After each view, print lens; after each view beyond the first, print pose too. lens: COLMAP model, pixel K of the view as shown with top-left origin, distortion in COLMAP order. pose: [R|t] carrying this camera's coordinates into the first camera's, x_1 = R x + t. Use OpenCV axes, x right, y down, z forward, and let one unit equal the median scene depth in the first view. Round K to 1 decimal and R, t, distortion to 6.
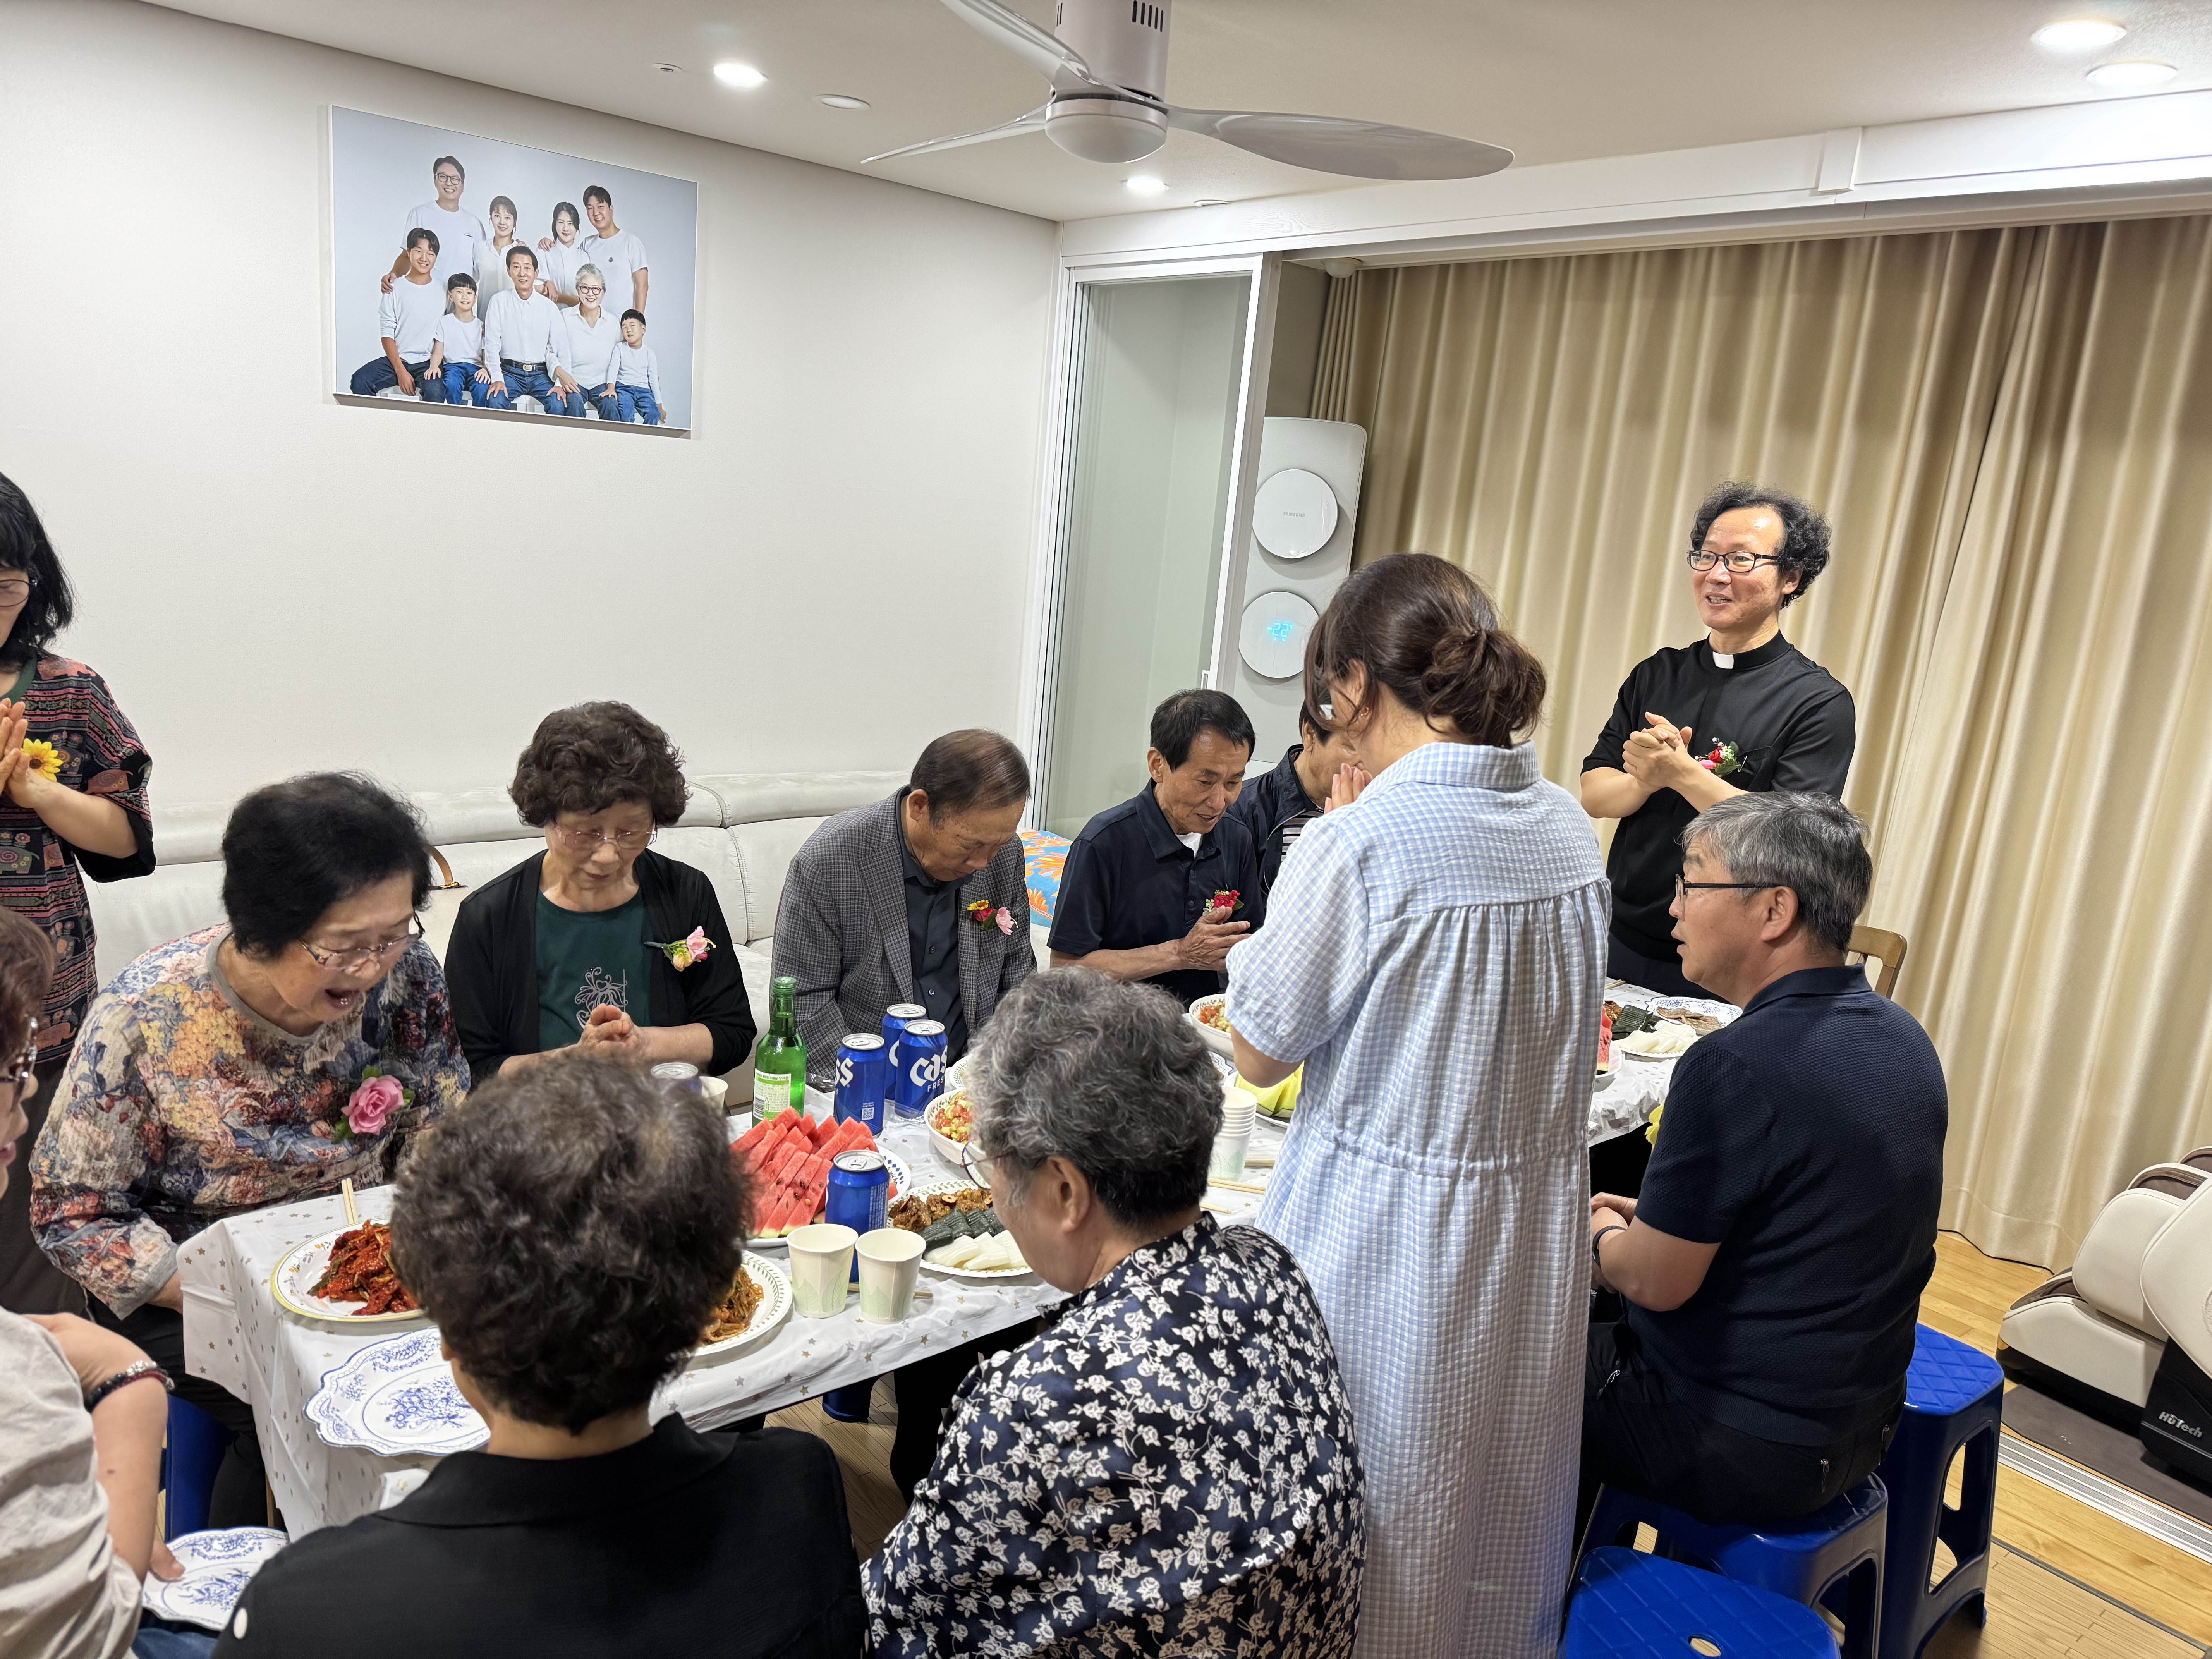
lens RADIAL K [[1543.2, 0, 1108.4], [0, 1543.2, 814.4], [0, 0, 1]] dist [0.059750, -0.088047]
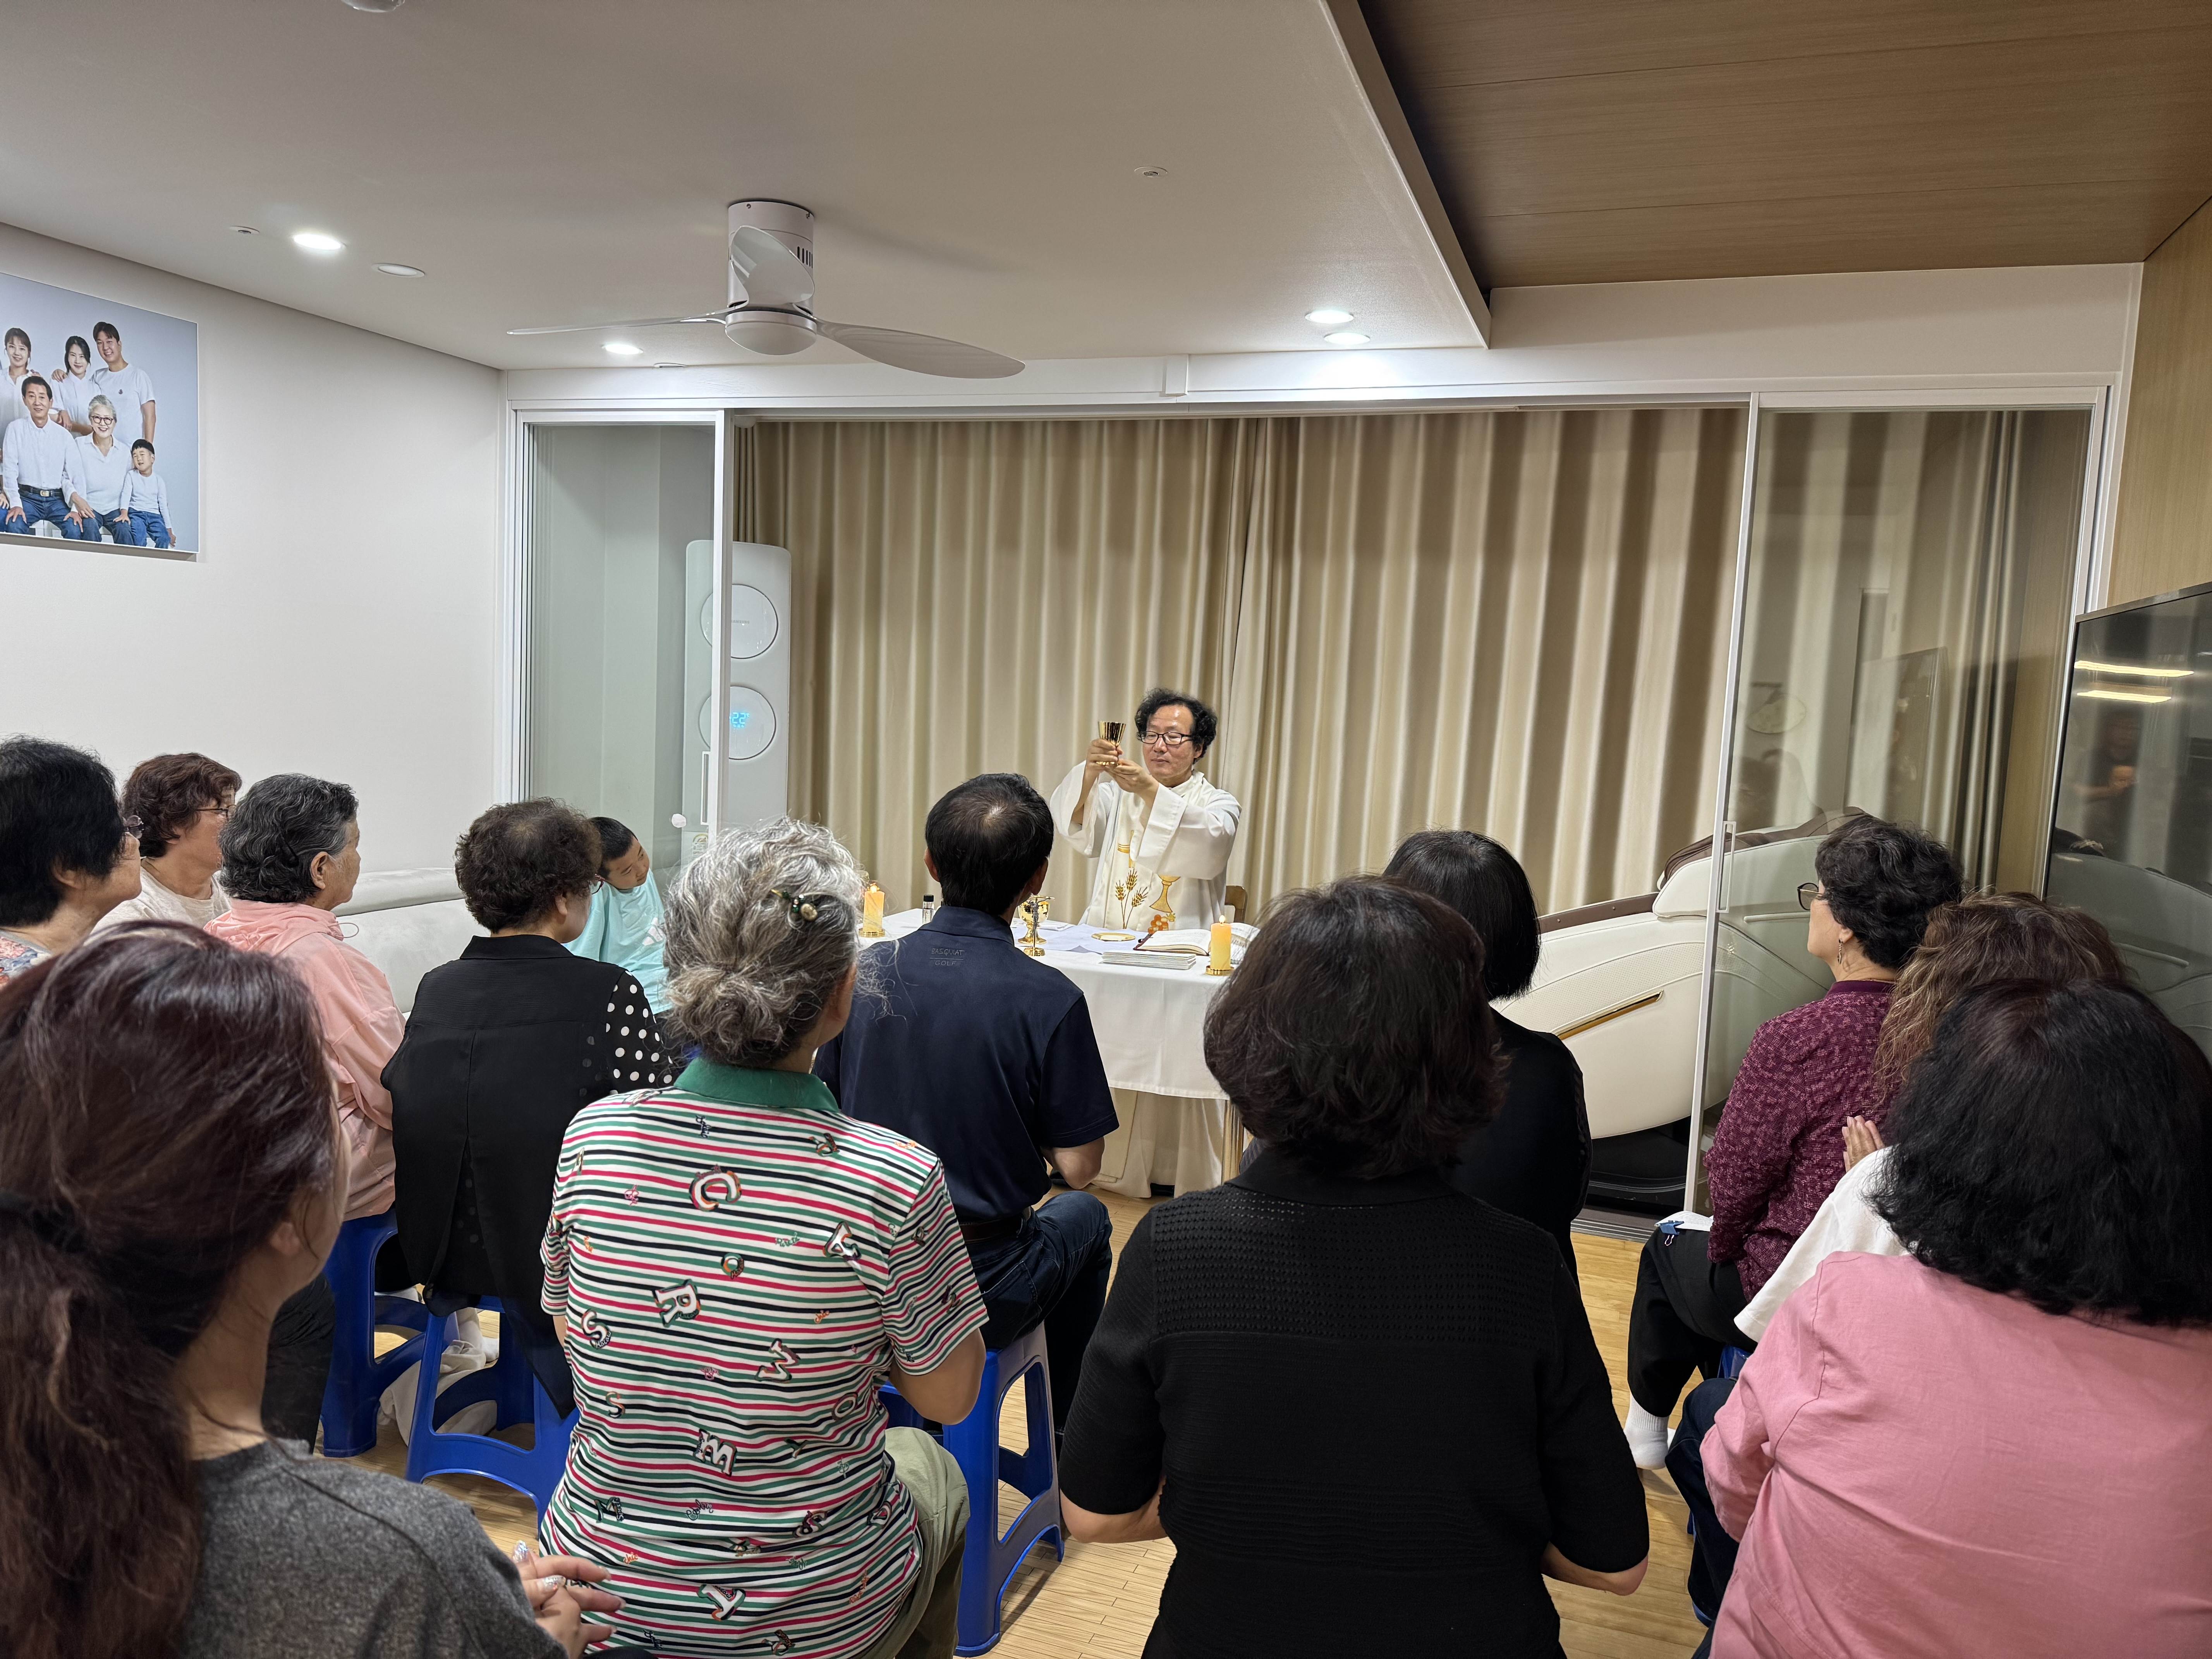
lens RADIAL K [[1556.1, 0, 1153.4], [0, 1556.1, 827.7], [0, 0, 1]] dist [-0.007652, -0.008397]
pose [[0.850766, -0.093338, 0.517189, -0.302487], [0.132549, 0.990397, -0.039302, 0.061694], [-0.508554, 0.101990, 0.854968, -0.197834]]
